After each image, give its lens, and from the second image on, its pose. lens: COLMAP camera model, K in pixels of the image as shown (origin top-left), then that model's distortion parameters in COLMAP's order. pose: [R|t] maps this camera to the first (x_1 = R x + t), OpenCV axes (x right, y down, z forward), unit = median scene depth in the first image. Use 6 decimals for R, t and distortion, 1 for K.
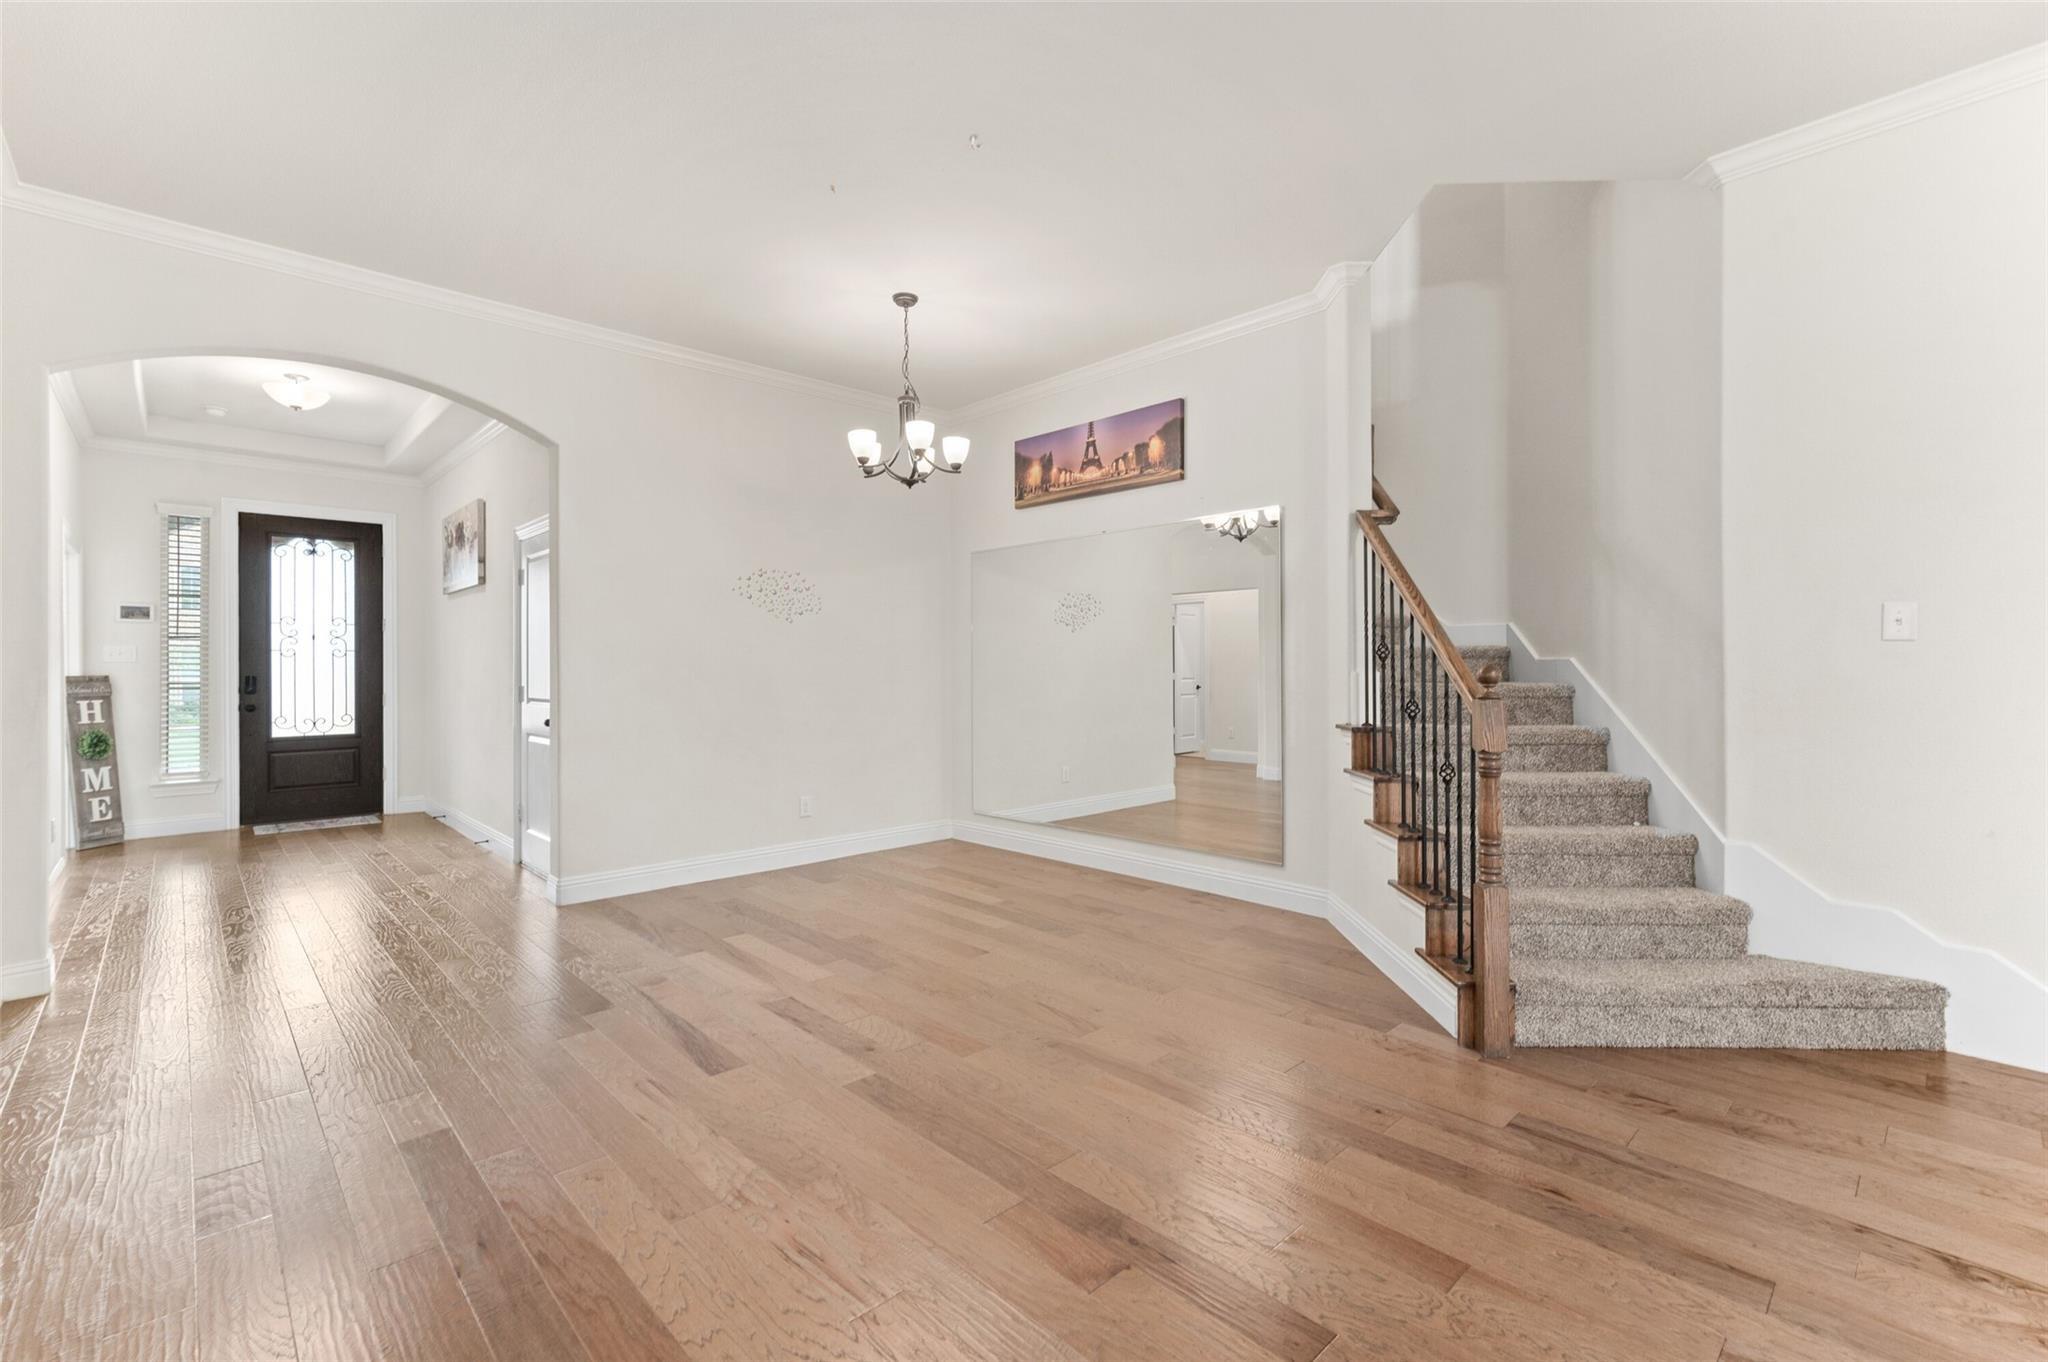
lens RADIAL K [[891.0, 0, 1027.0], [0, 891.0, 667.1], [0, 0, 1]] dist [-0.001520, 0.001335]
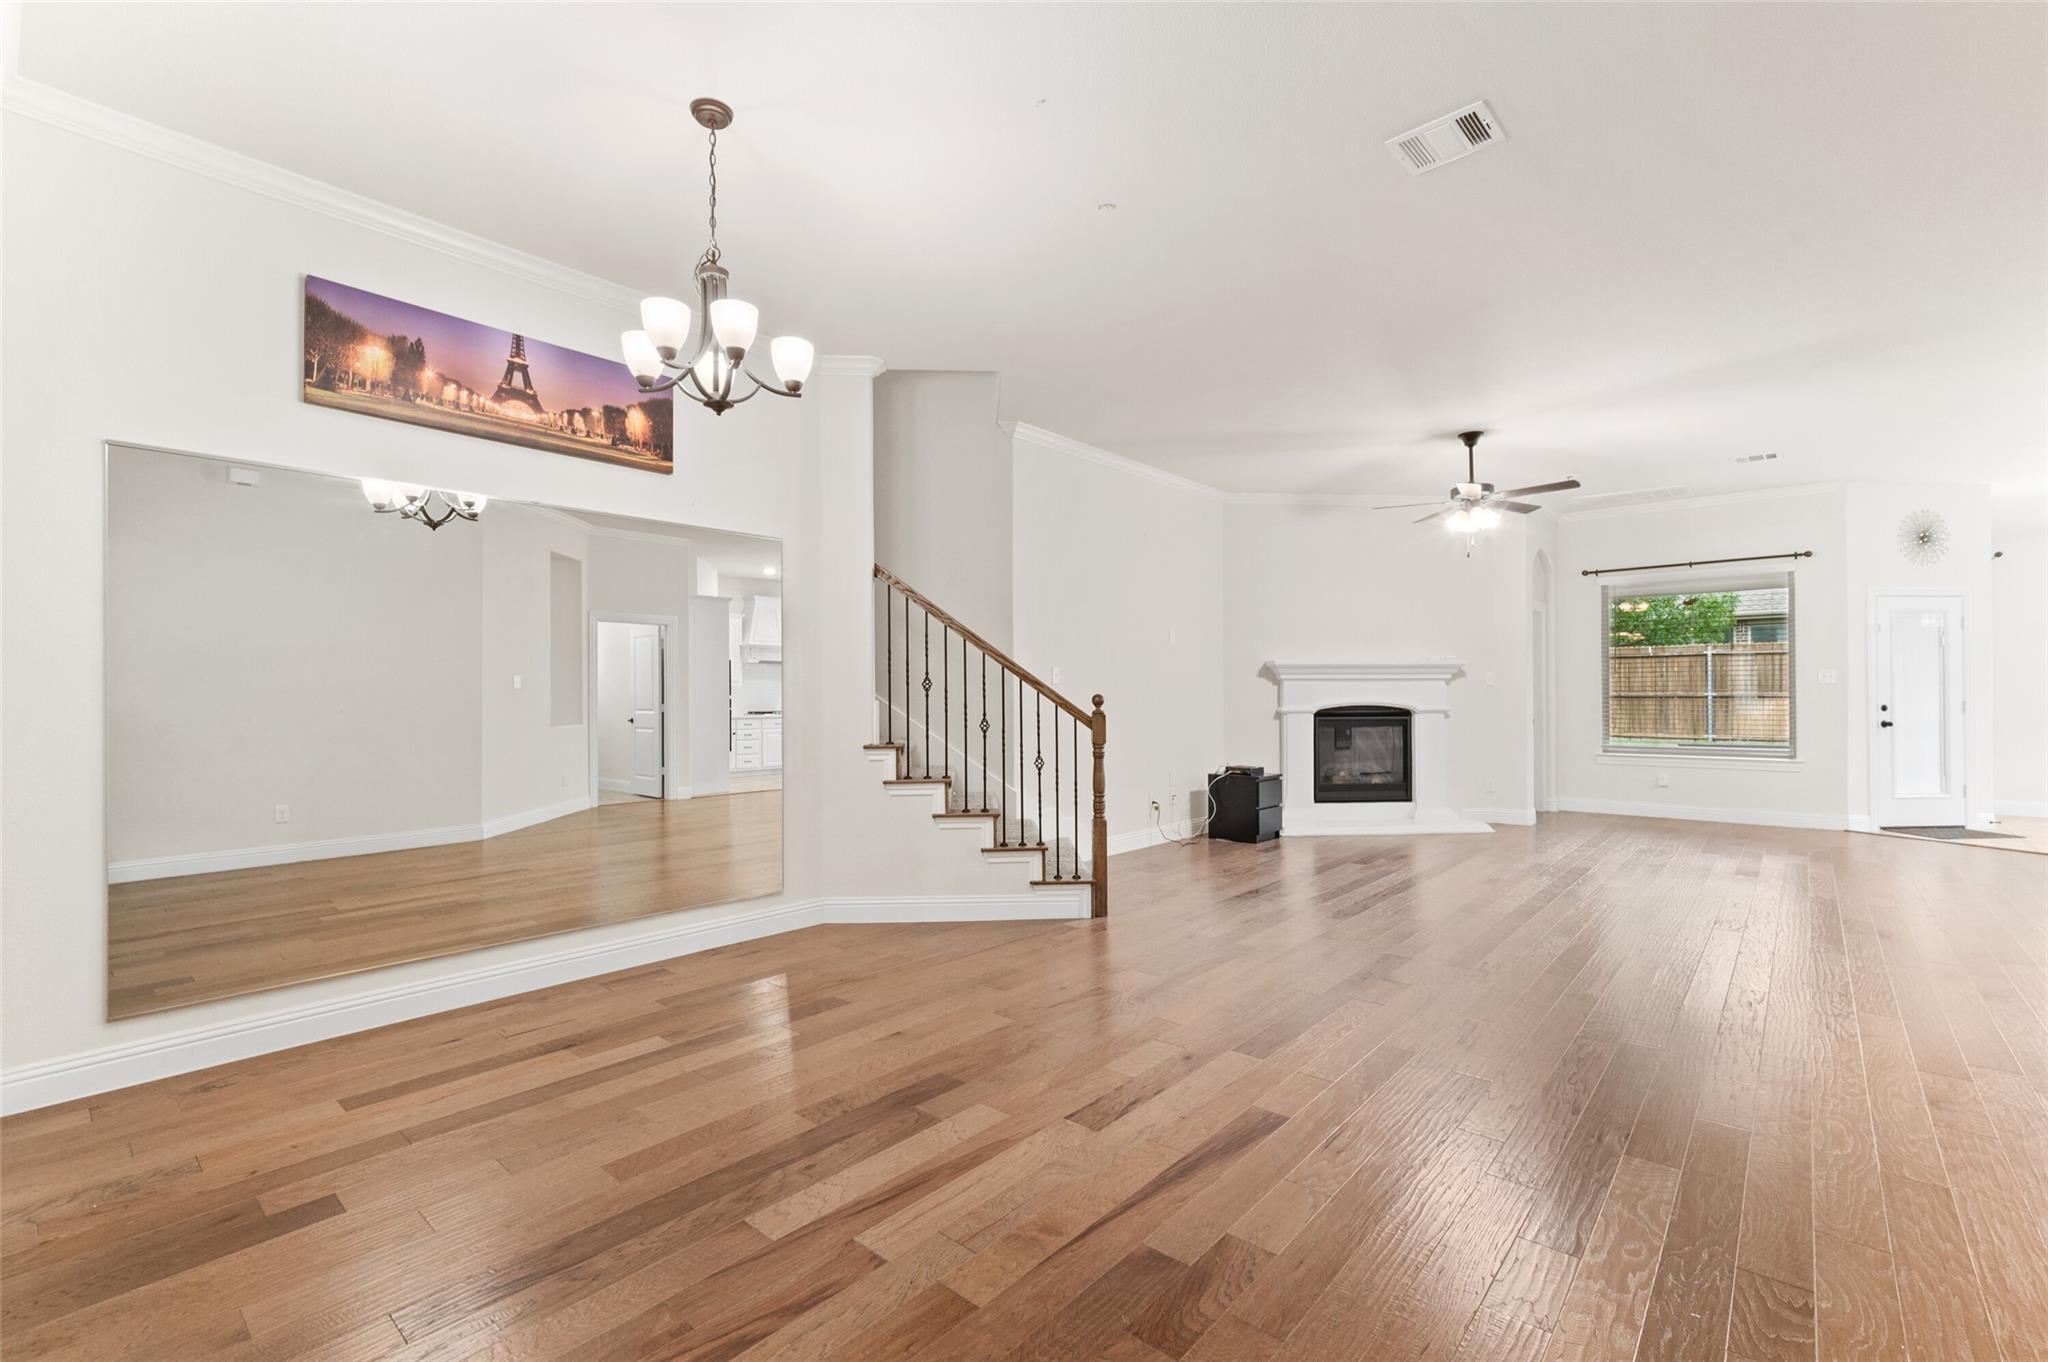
lens RADIAL K [[891.0, 0, 1032.5], [0, 891.0, 696.4], [0, 0, 1]] dist [-0.001520, 0.001335]
pose [[-0.089333, 0.002618, 0.995998, -0.678613], [0.003049, 0.999993, -0.002355, 0.002439], [-0.995997, 0.002826, -0.089340, 0.716348]]
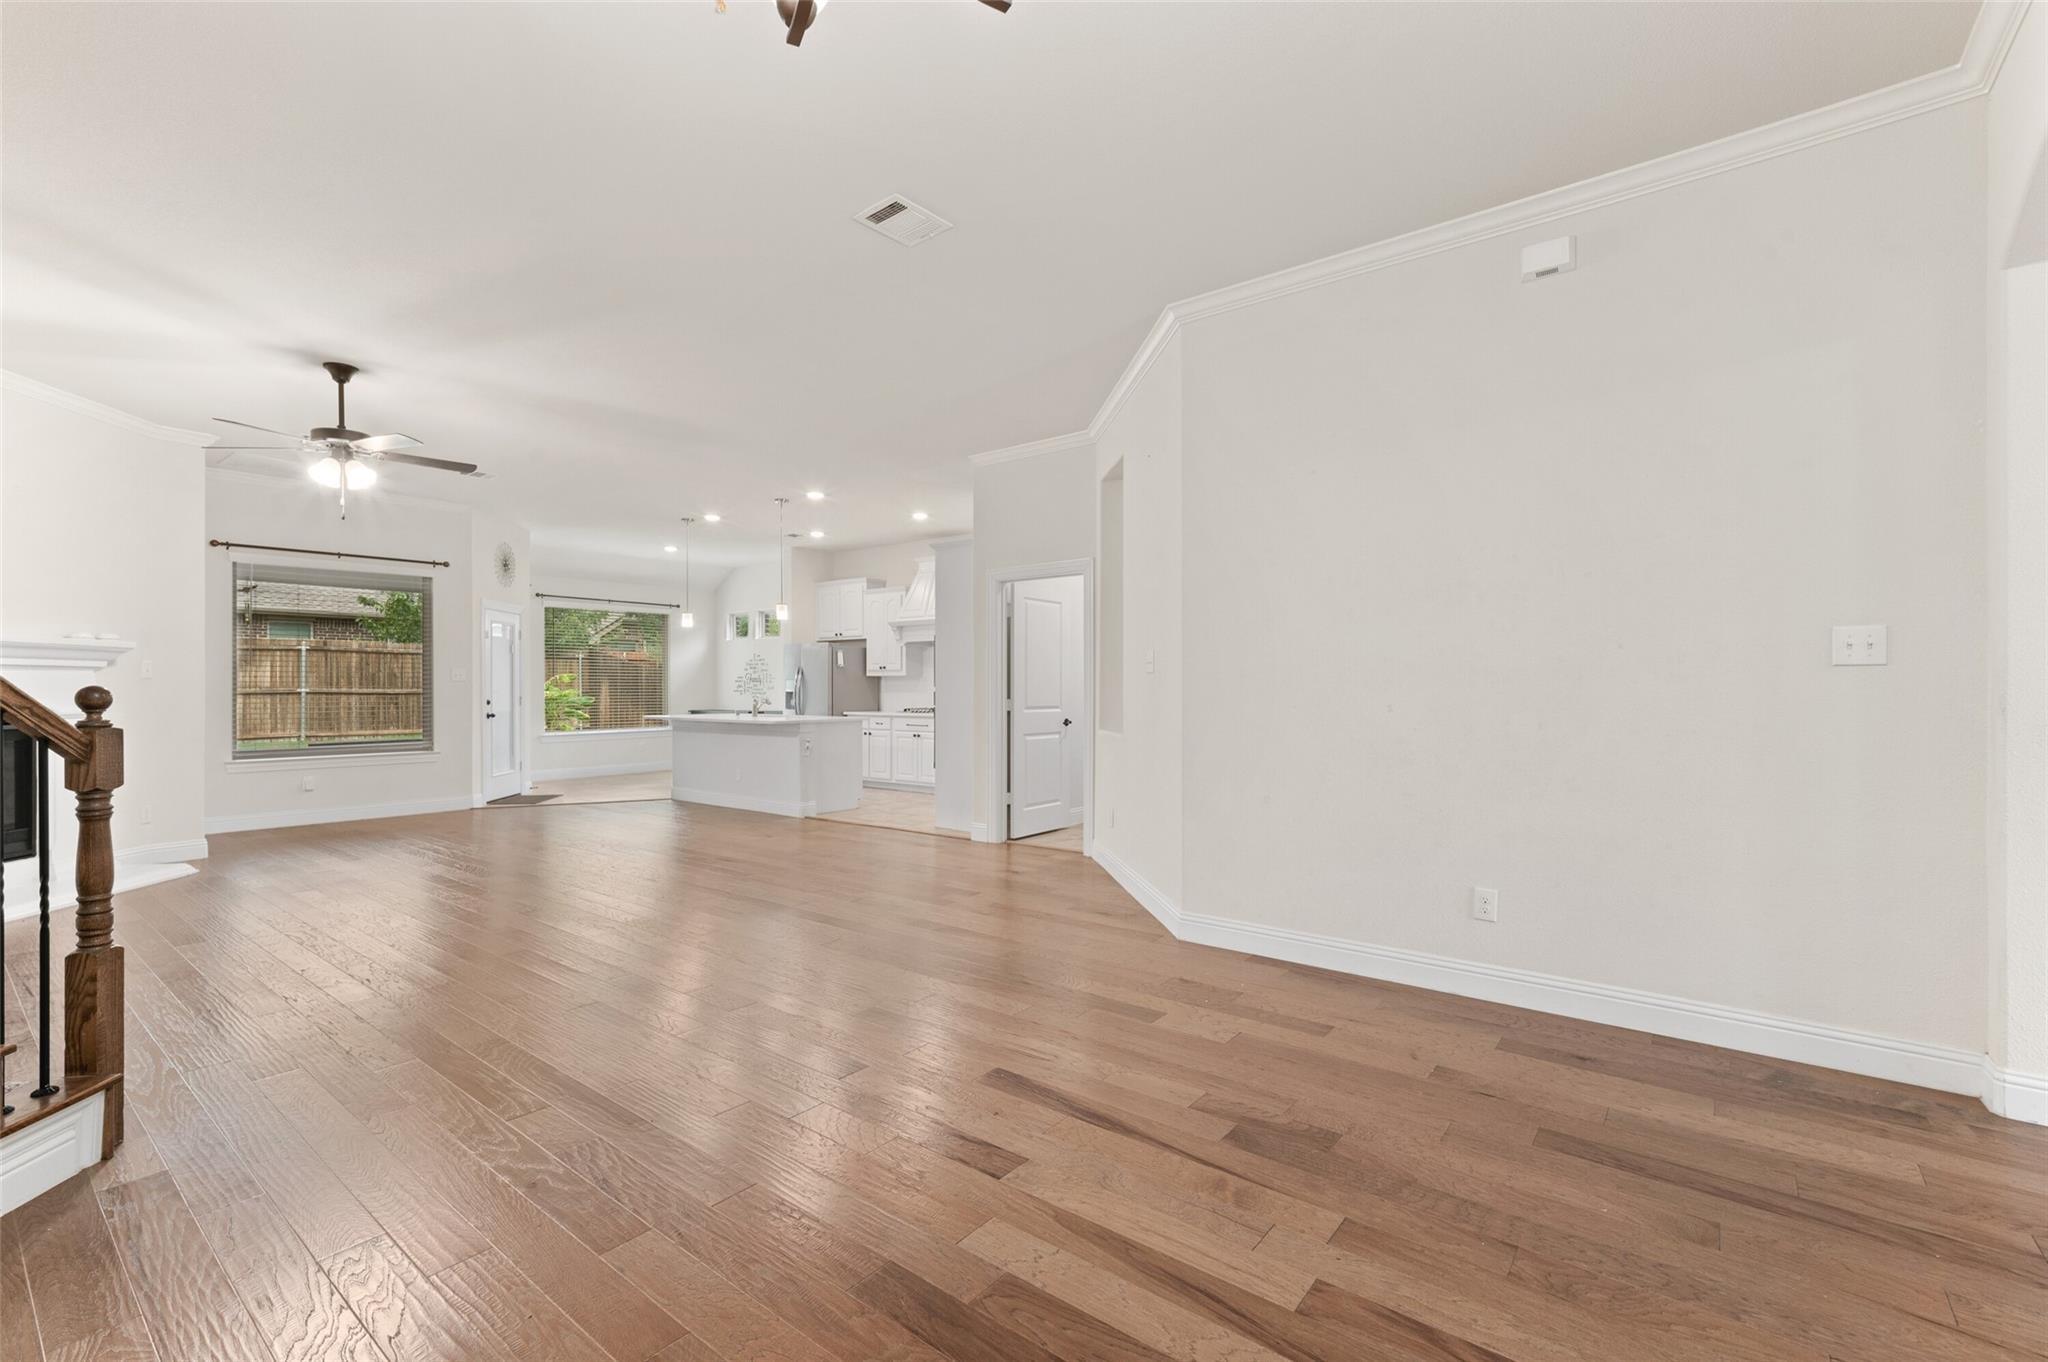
lens RADIAL K [[891.0, 0, 1025.7], [0, 891.0, 684.1], [0, 0, 1]] dist [-0.001520, 0.001335]
pose [[-0.990102, 0.004265, -0.140285, -0.126348], [0.005150, 0.999969, -0.005943, 0.002307], [0.140256, -0.006607, -0.990093, 1.088244]]
